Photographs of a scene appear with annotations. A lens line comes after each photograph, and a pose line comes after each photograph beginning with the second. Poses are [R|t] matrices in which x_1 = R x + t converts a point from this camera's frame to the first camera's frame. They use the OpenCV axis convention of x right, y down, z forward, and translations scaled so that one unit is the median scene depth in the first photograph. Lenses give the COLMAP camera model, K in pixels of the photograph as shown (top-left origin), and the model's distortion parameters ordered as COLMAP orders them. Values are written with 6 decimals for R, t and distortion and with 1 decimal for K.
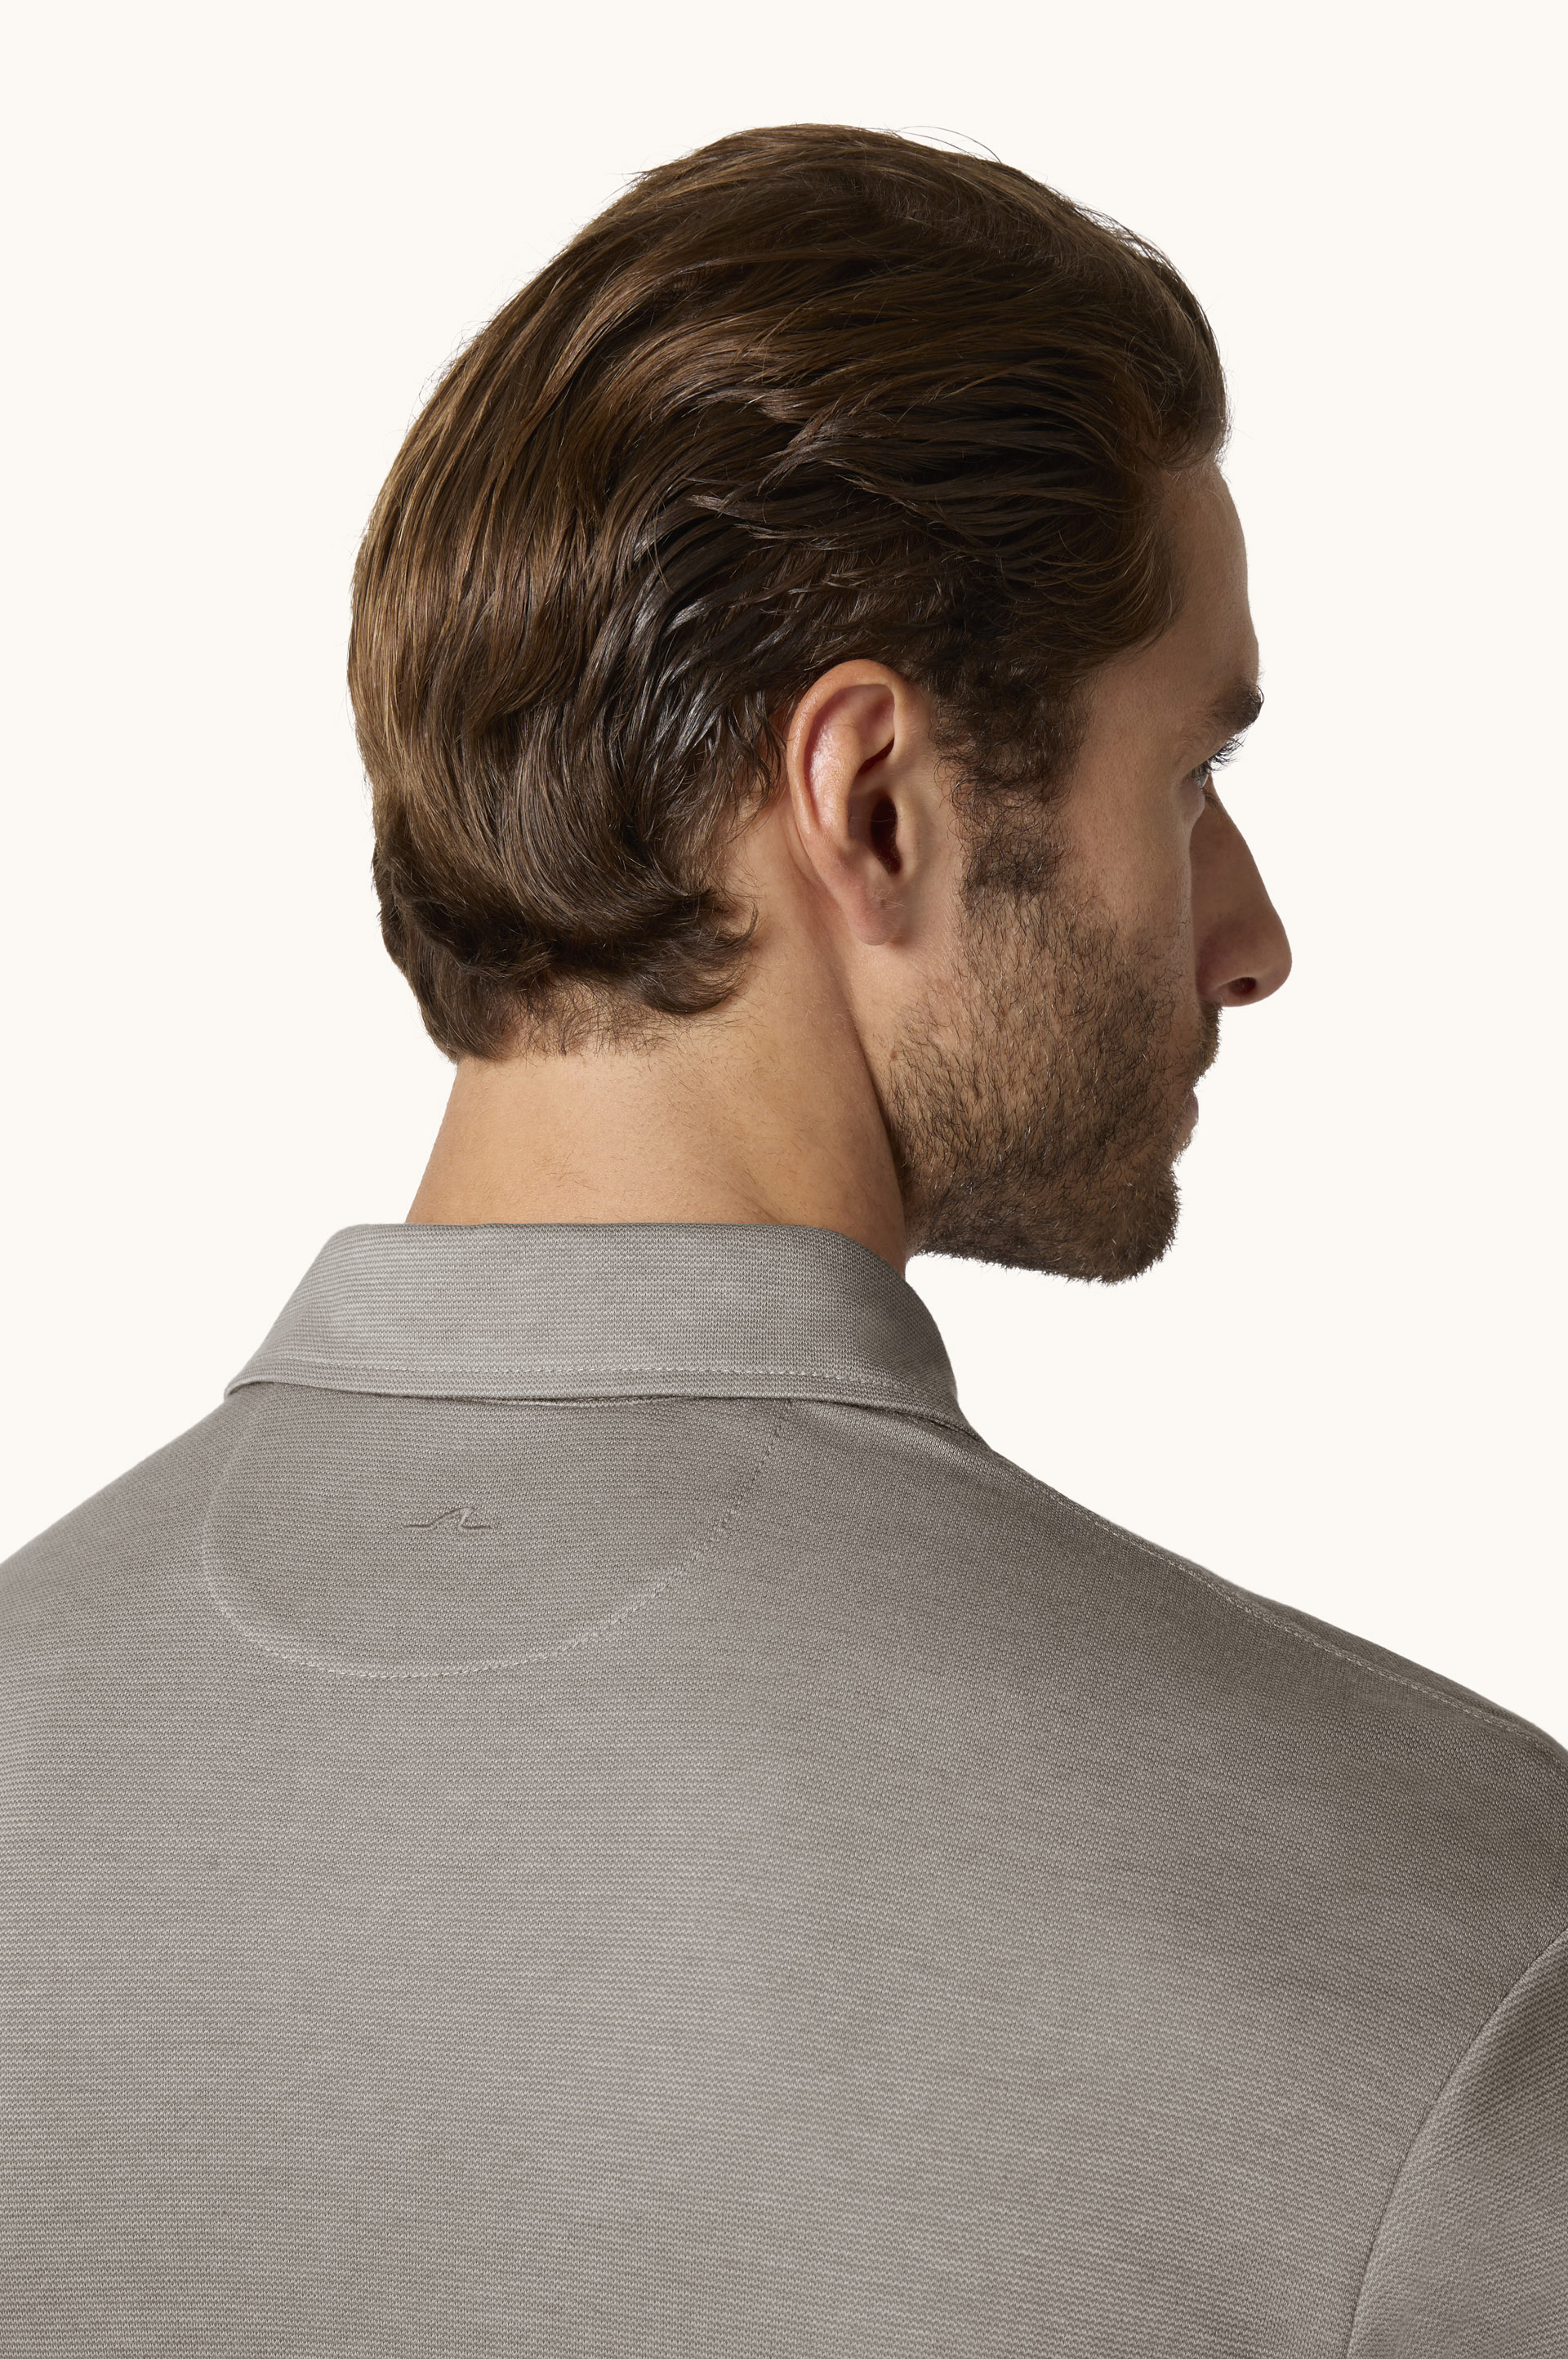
lens RADIAL K [[5493.4, 0, 792.7], [0, 5493.4, 1183.2], [0, 0, 1]] dist [0.214689, 0.000000]
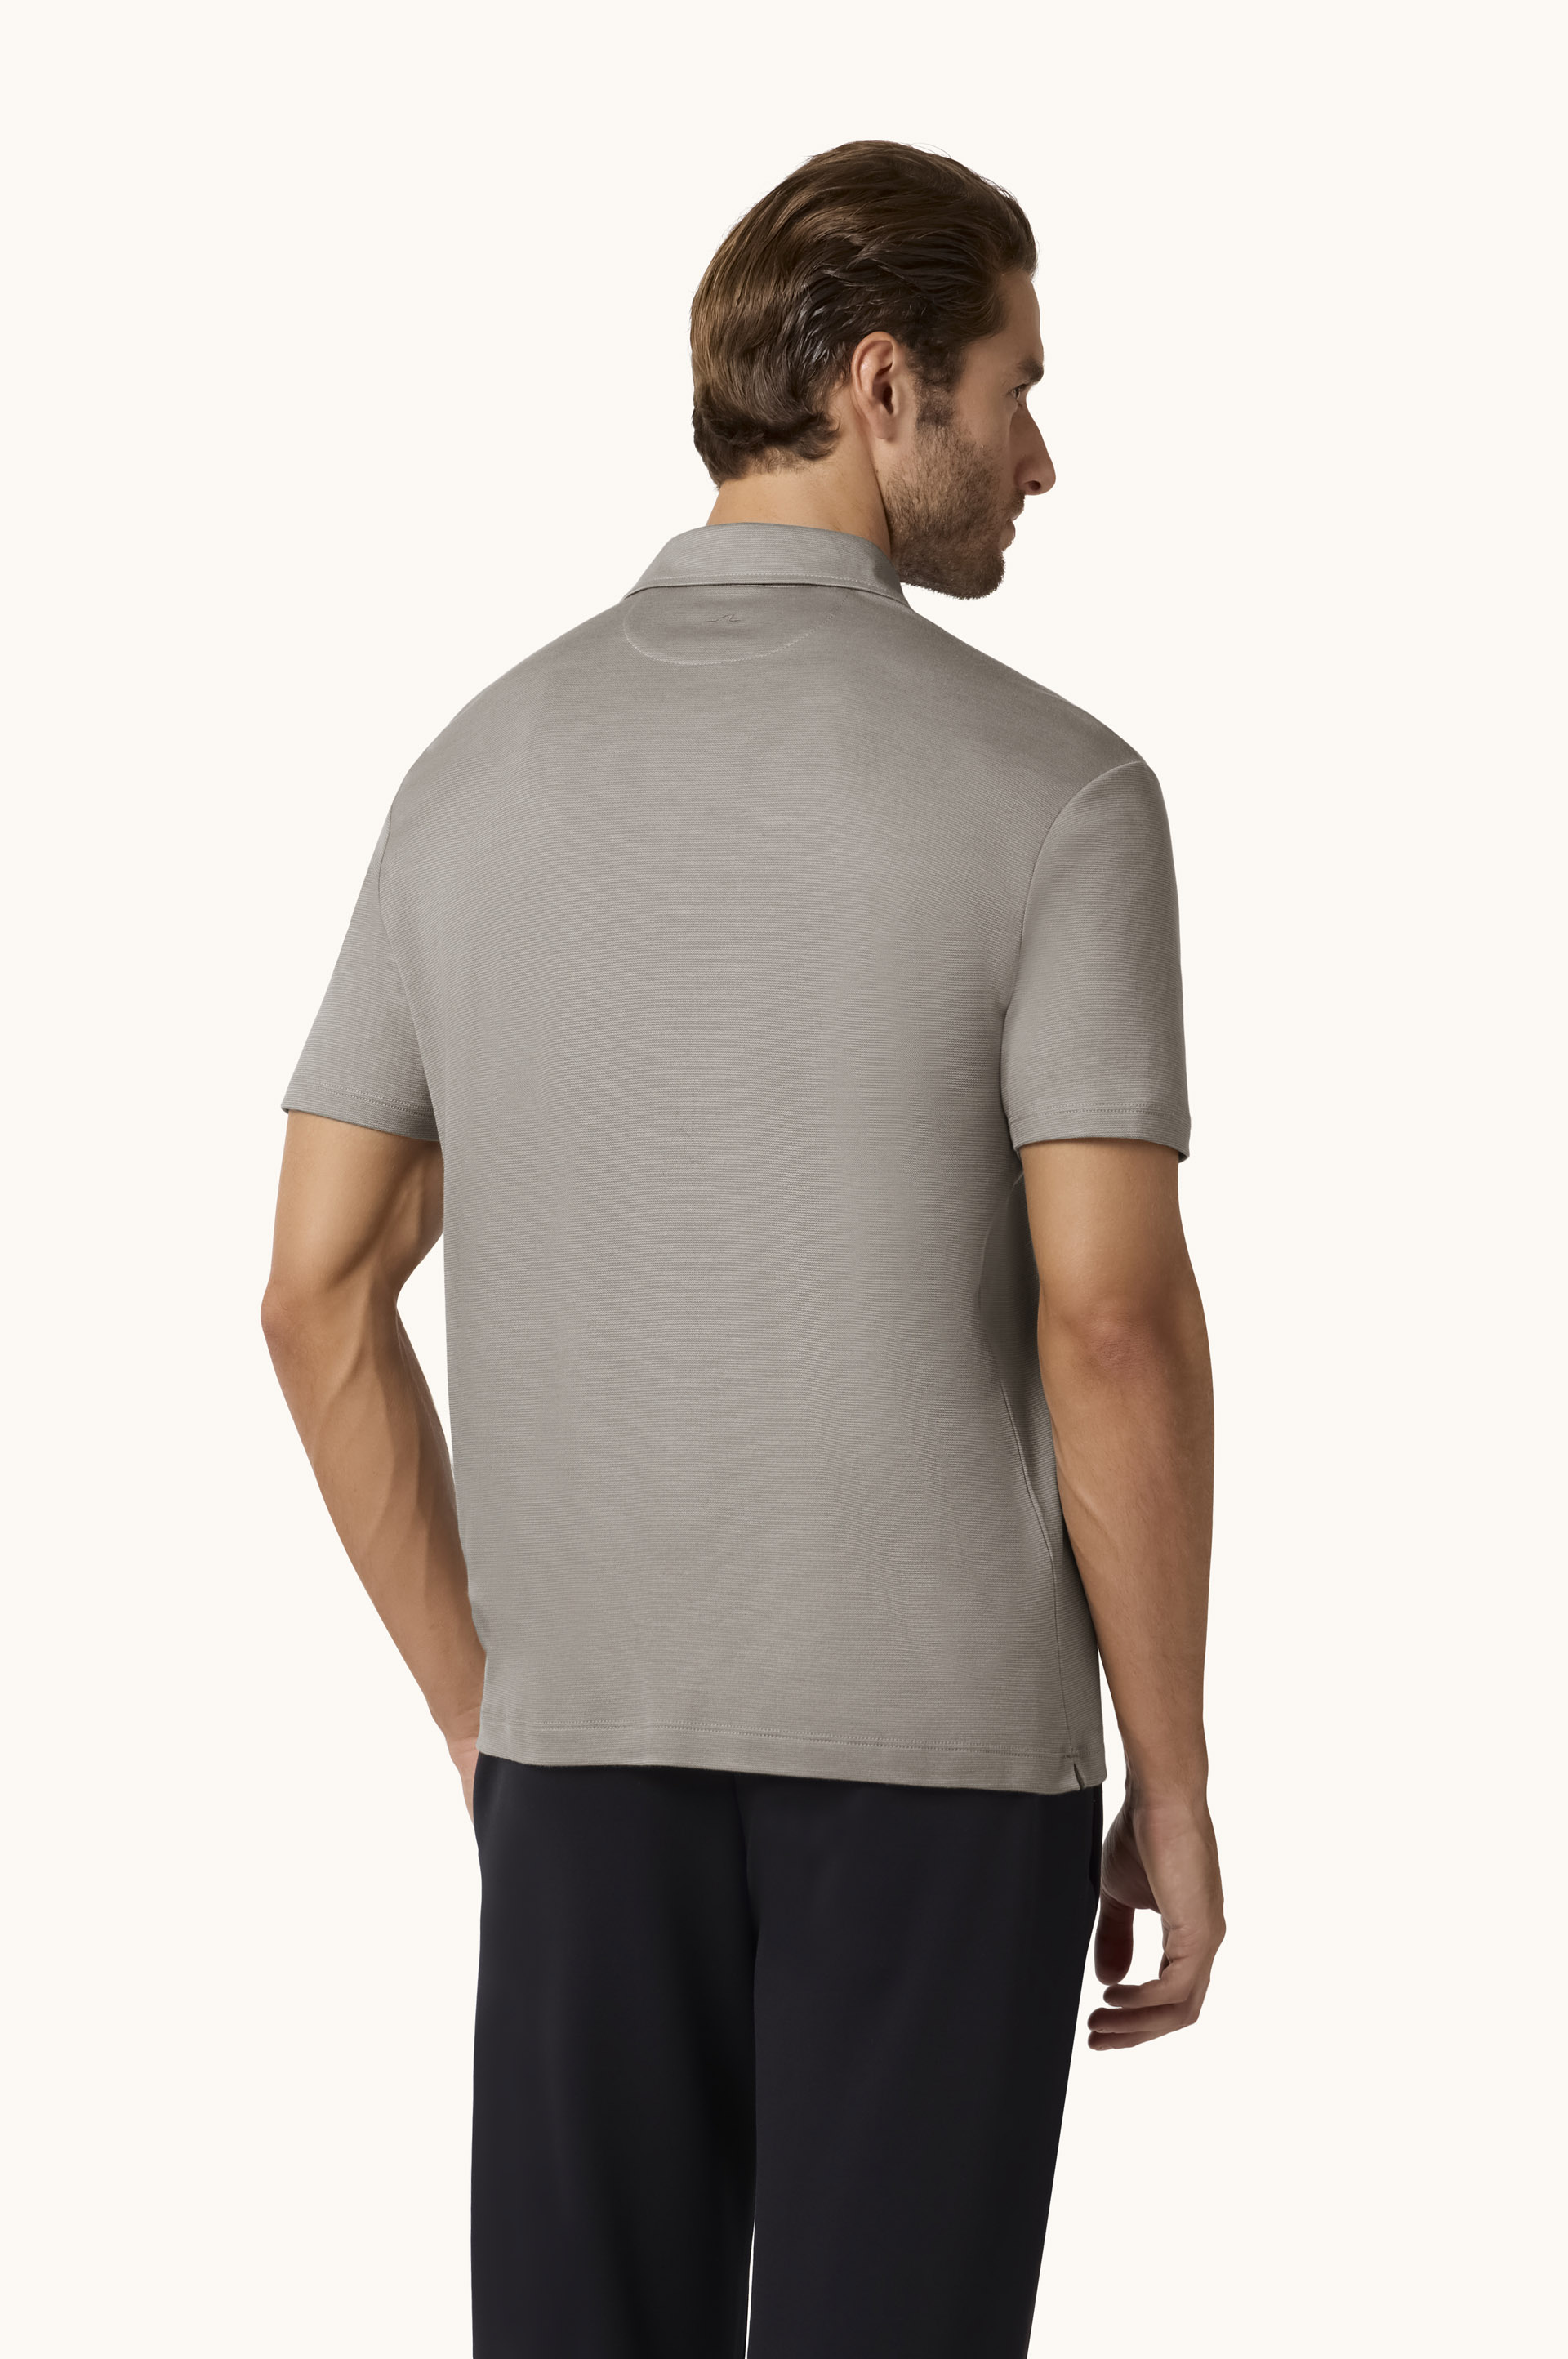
lens RADIAL K [[5291.3, 0, 781.0], [0, 5291.3, 1177.5], [0, 0, 1]] dist [-0.119061, 0.000000]
pose [[0.998145, 0.052325, -0.031112, 0.064205], [-0.052202, 0.998625, 0.004748, 0.305619], [0.031318, -0.003116, 0.999505, -1.577928]]
